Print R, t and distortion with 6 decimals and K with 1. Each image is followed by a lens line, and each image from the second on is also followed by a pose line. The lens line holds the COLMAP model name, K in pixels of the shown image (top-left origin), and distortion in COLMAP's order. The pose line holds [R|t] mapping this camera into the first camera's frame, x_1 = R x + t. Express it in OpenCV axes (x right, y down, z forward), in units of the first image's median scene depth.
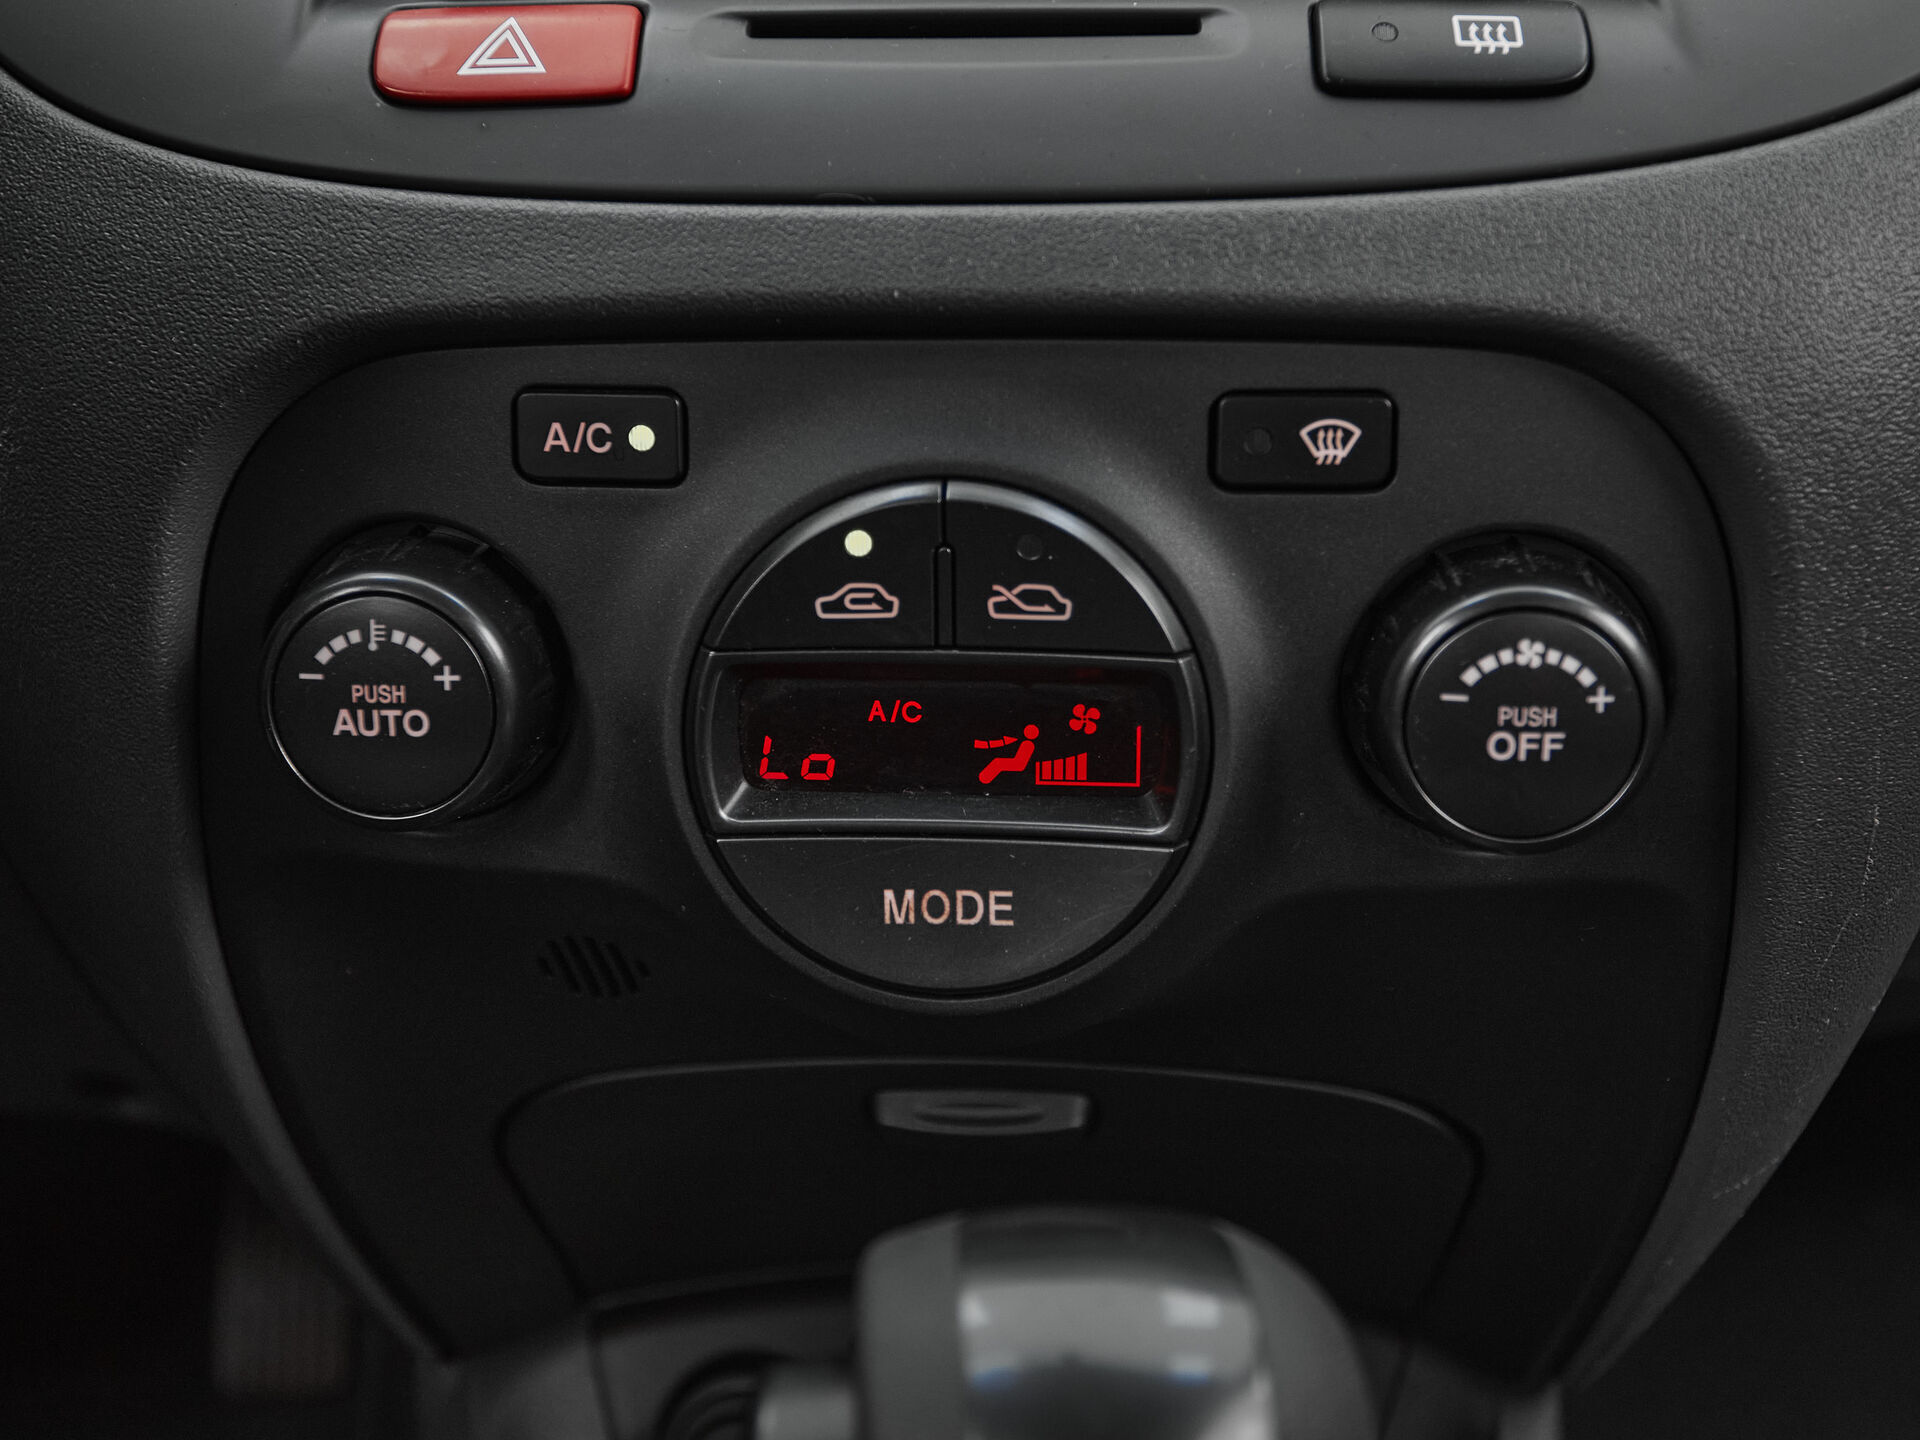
lens RADIAL K [[2189.4, 0, 962.8], [0, 2189.4, 652.5], [0, 0, 1]] dist [-0.007255, 0.000000]
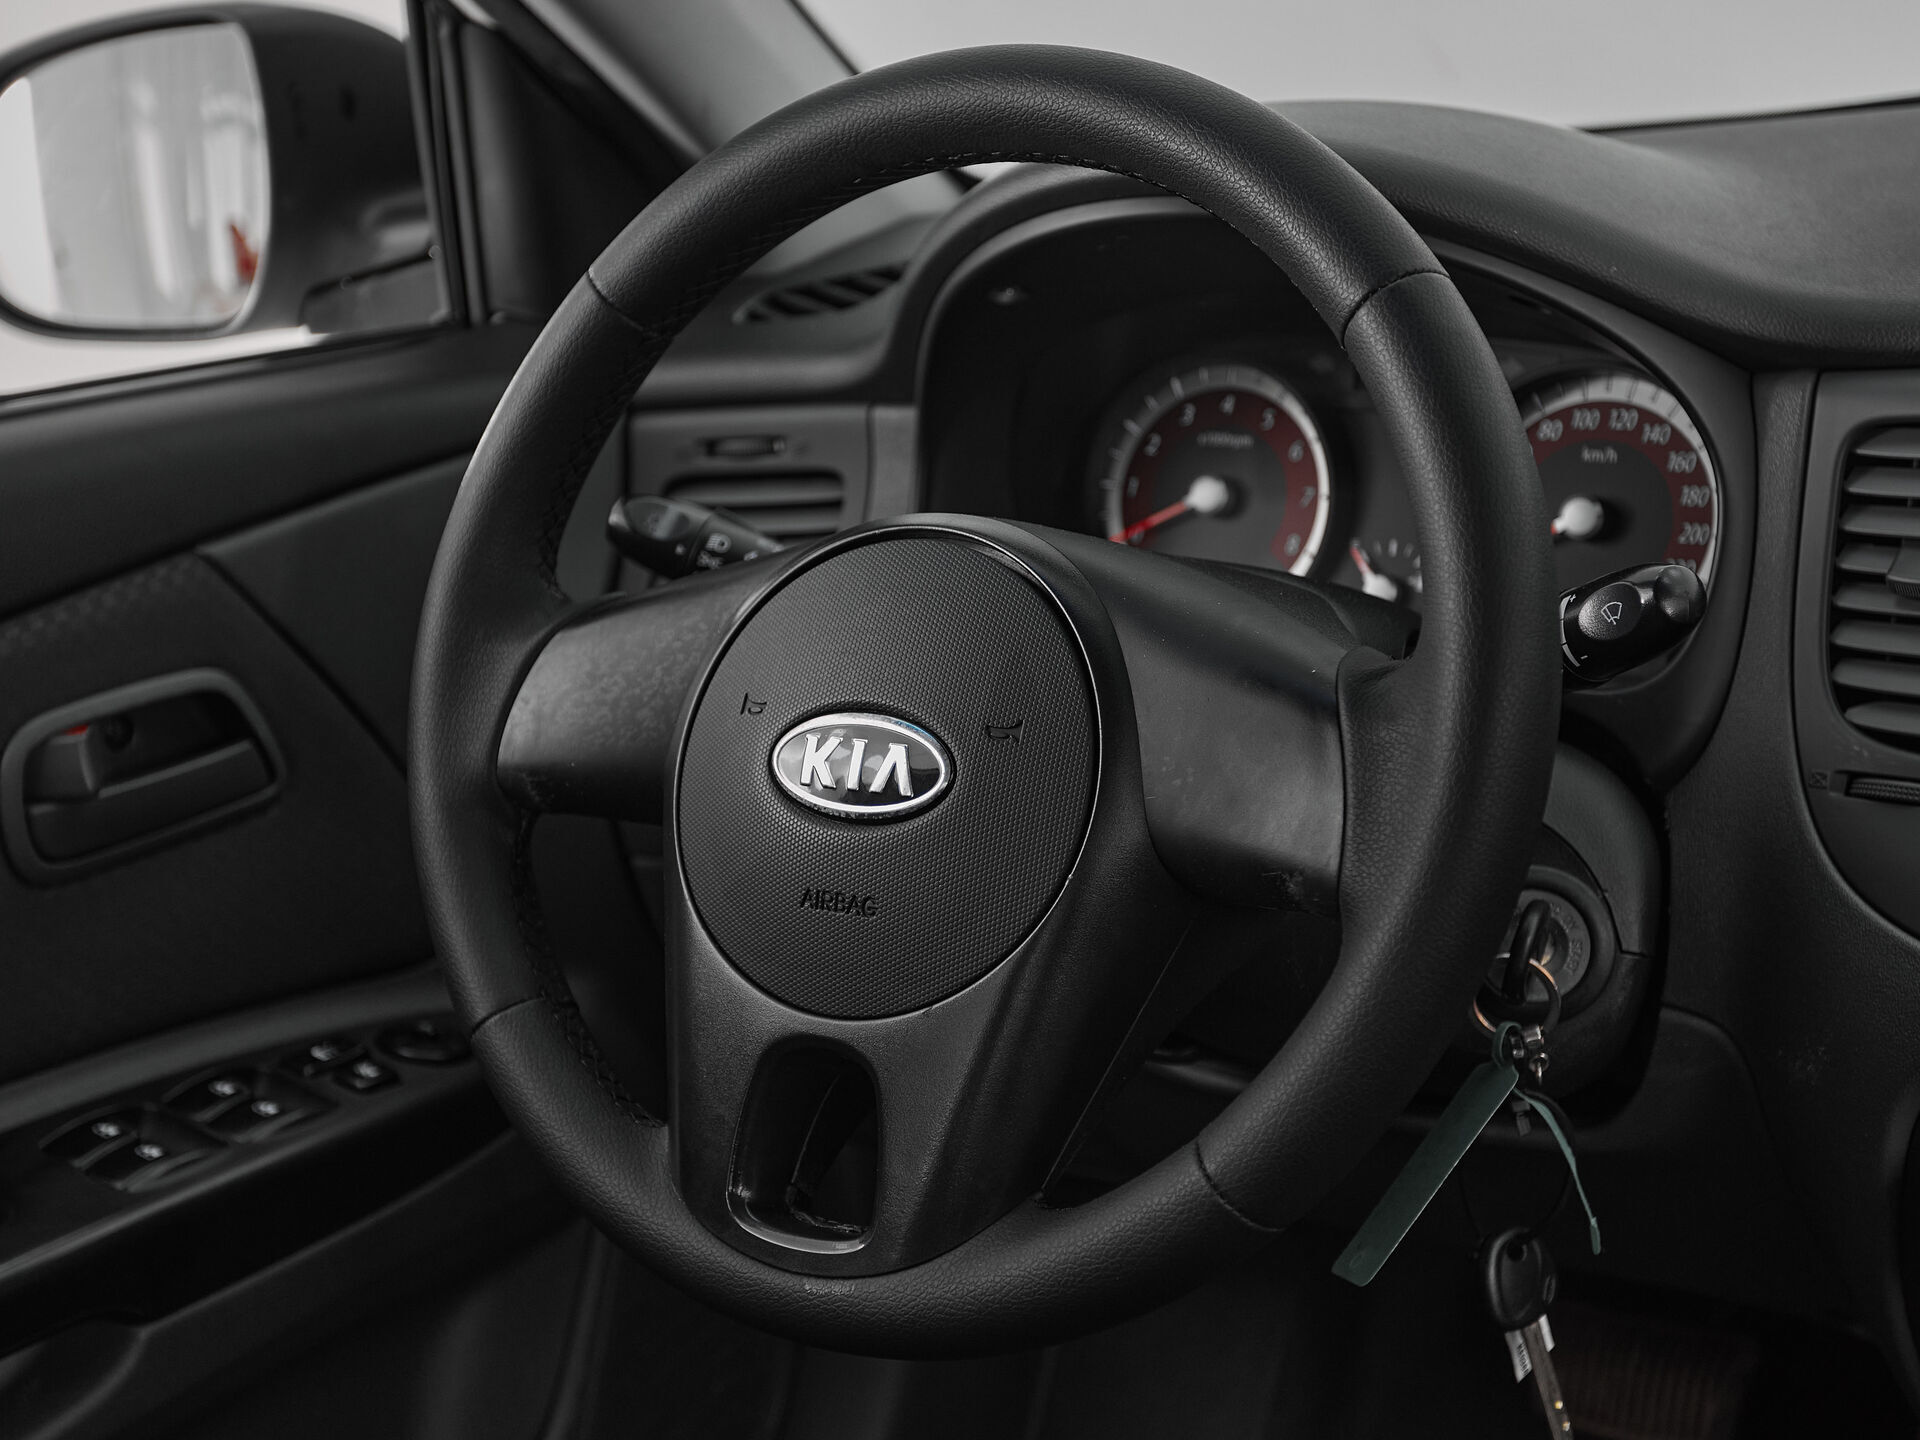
lens RADIAL K [[2784.3, 0, 919.1], [0, 2784.3, 719.5], [0, 0, 1]] dist [0.030985, 0.000000]
pose [[0.759017, 0.111944, -0.641375, 0.615802], [-0.075674, 0.993599, 0.083866, -0.603236], [0.646658, -0.015121, 0.762630, -1.674352]]
